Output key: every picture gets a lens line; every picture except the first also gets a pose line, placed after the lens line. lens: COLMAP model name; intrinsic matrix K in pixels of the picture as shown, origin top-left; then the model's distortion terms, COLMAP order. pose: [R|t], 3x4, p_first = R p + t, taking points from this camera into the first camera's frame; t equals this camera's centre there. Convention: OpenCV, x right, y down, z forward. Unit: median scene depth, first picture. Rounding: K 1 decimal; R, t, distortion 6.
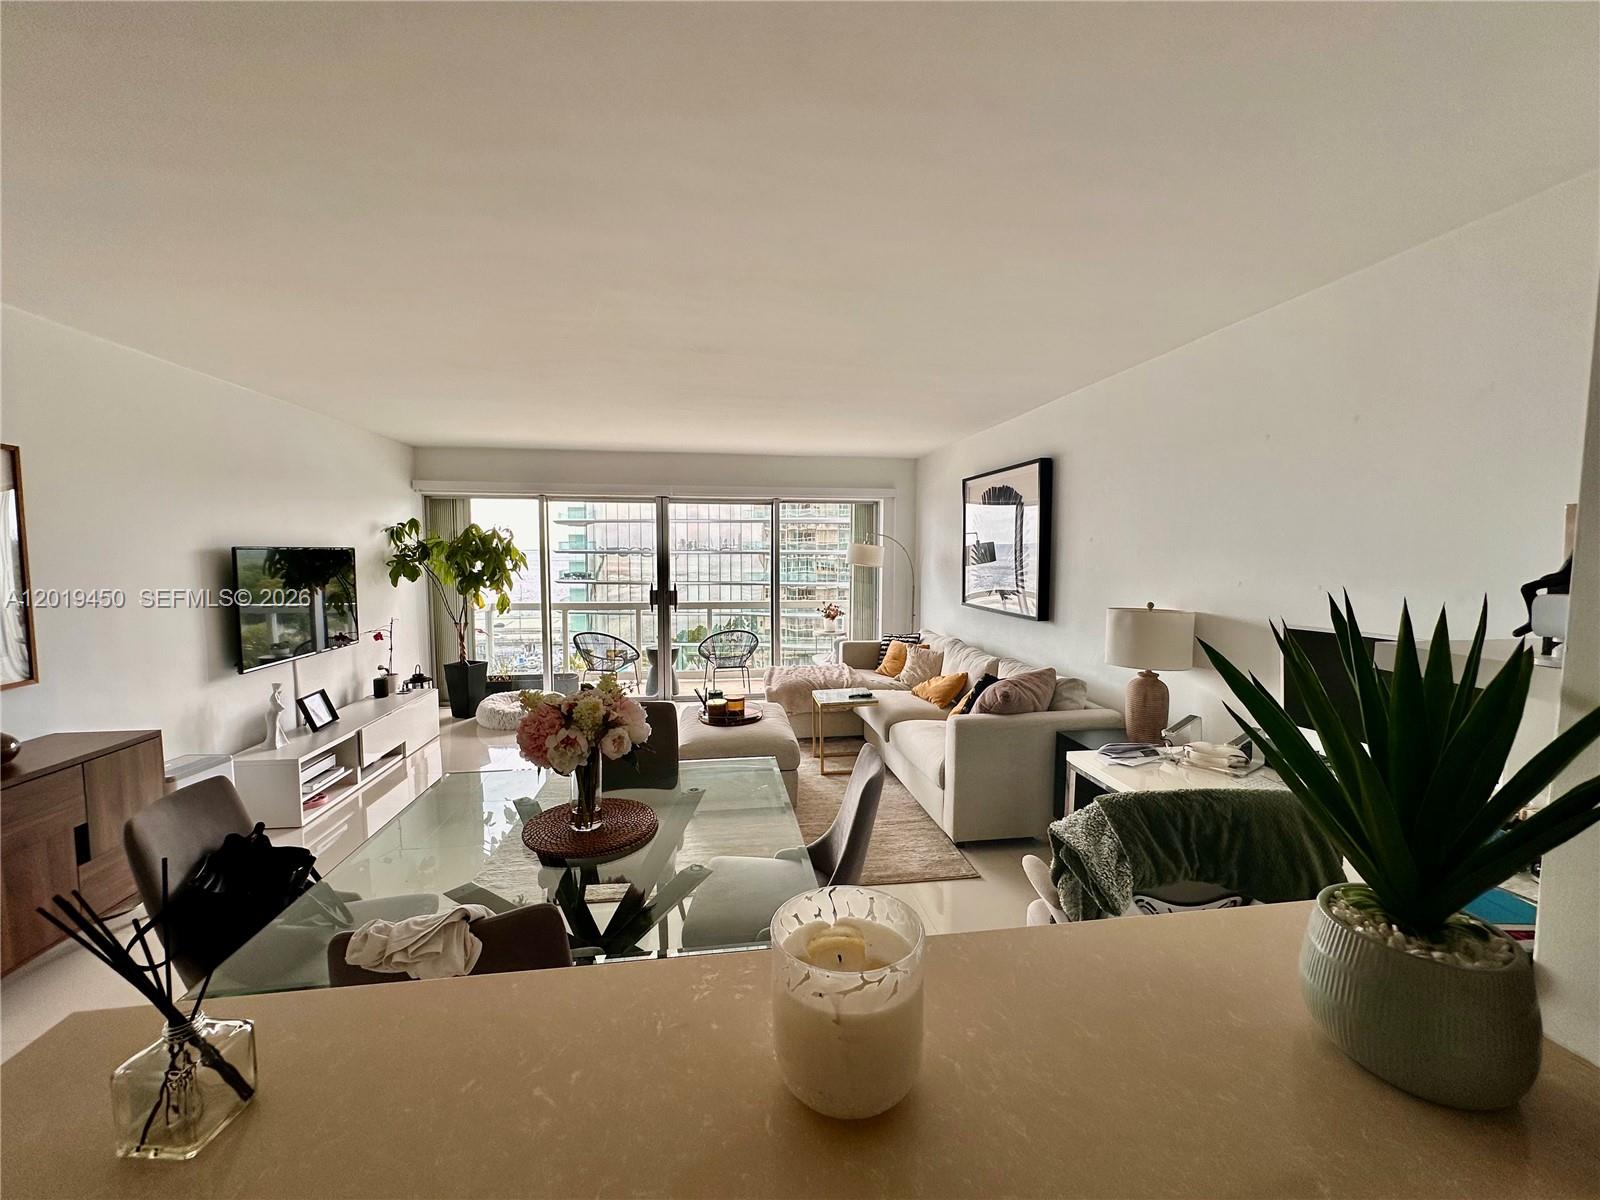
lens RADIAL K [[639.3, 0, 794.7], [0, 639.3, 599.3], [0, 0, 1]] dist [-0.002137, -0.000012]
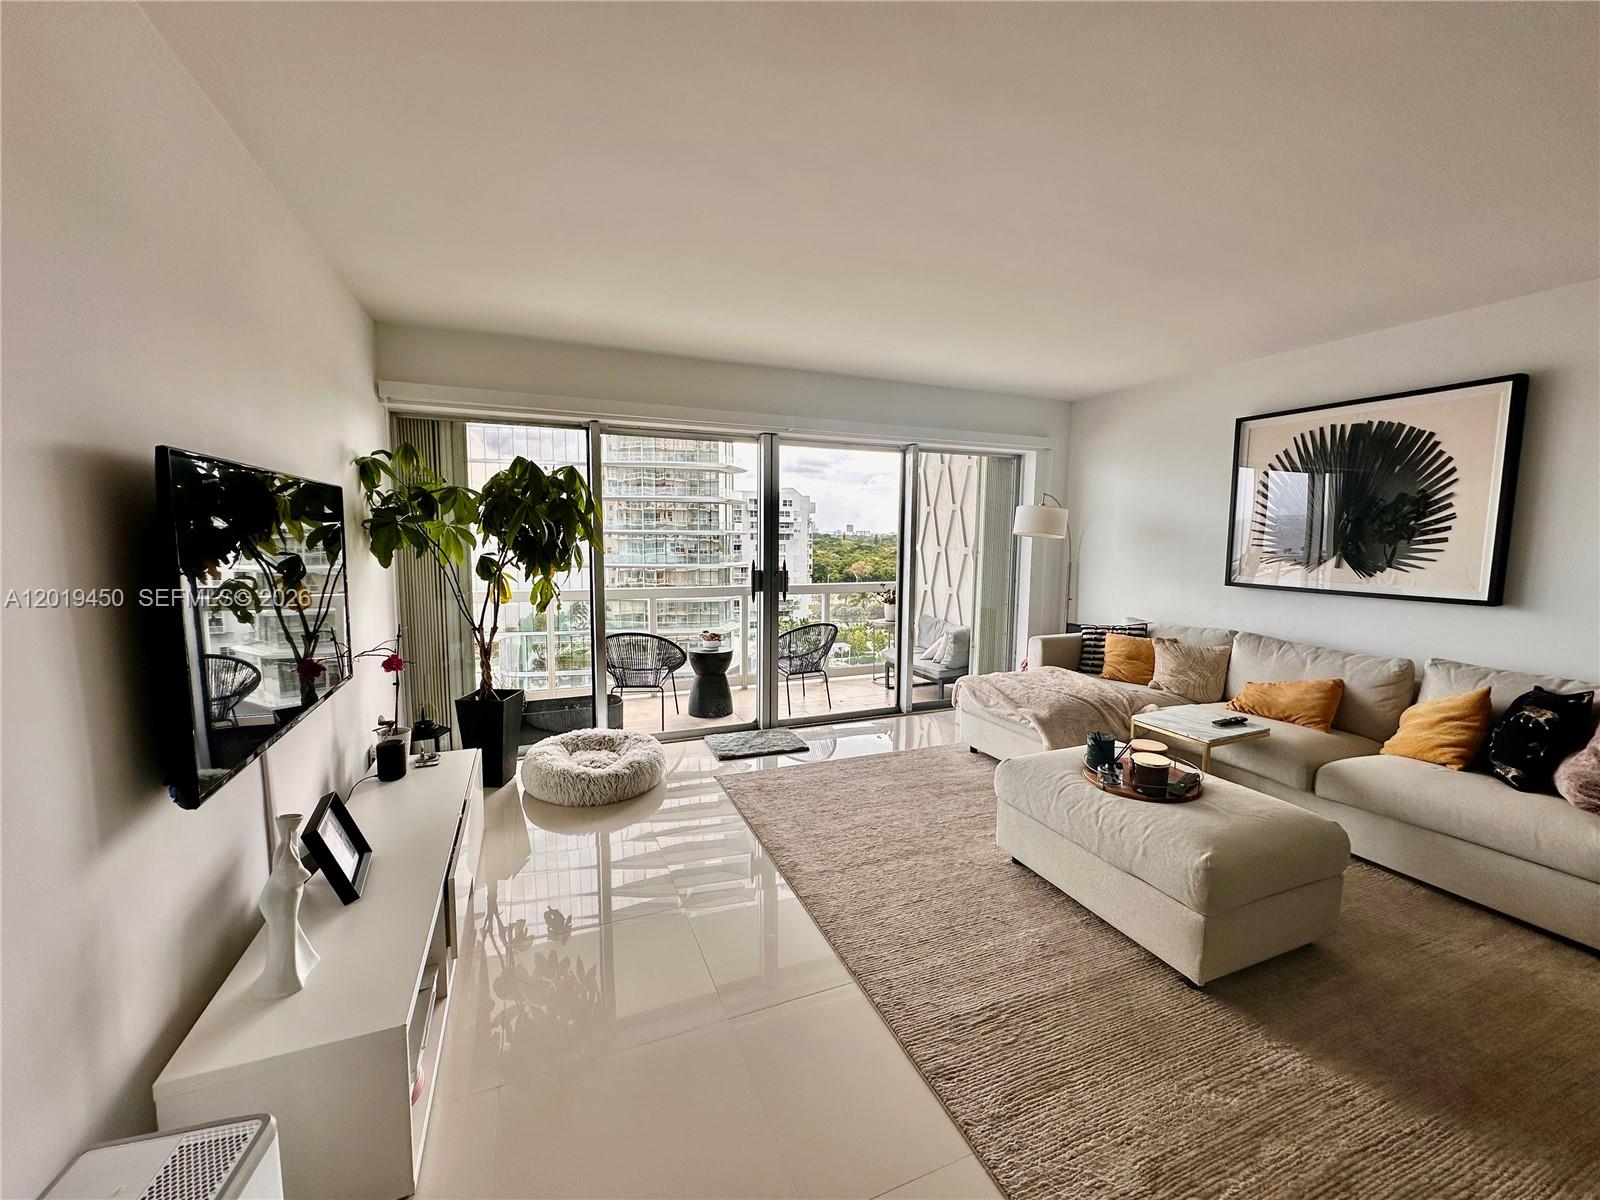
lens RADIAL K [[637.2, 0, 785.0], [0, 637.2, 598.4], [0, 0, 1]] dist [-0.001749, -0.000120]
pose [[0.969438, -0.018454, 0.244640, -0.364729], [0.011894, 0.999530, 0.028264, -0.002660], [-0.245047, -0.024491, 0.969202, 0.330747]]
